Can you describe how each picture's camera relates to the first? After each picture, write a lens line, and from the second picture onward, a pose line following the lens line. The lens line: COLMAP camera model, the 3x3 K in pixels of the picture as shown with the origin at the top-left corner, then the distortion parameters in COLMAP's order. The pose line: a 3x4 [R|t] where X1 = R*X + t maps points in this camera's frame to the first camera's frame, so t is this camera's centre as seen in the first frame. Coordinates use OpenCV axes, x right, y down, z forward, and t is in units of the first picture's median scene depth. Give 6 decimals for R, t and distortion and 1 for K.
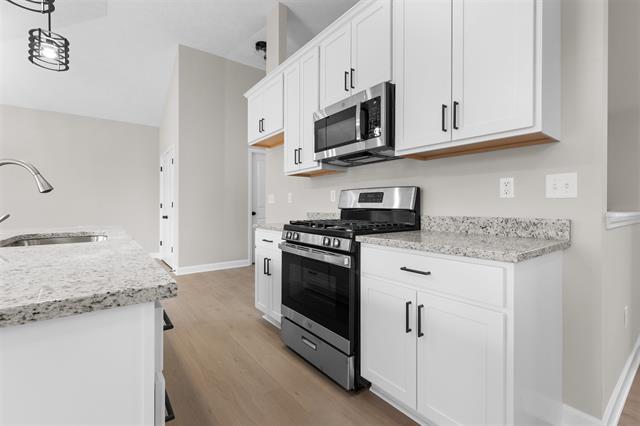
lens RADIAL K [[294.5, 0, 320.2], [0, 294.5, 212.1], [0, 0, 1]] dist [0.003833, 0.000097]
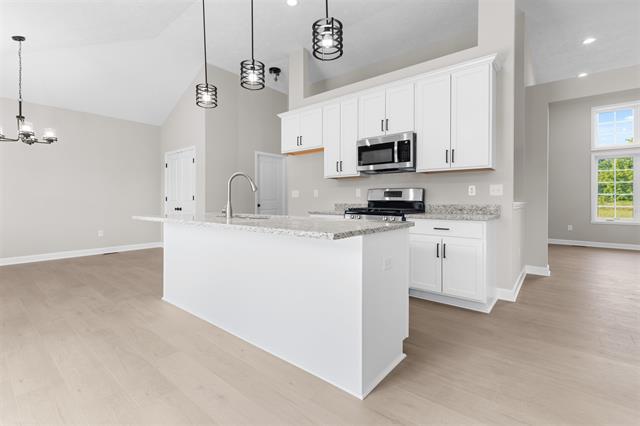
lens RADIAL K [[294.5, 0, 321.2], [0, 294.5, 207.4], [0, 0, 1]] dist [0.003833, 0.000097]
pose [[0.972923, -0.007219, 0.231015, -0.671150], [0.005288, 0.999946, 0.008977, 0.009579], [-0.231068, -0.007512, 0.972909, -0.587863]]
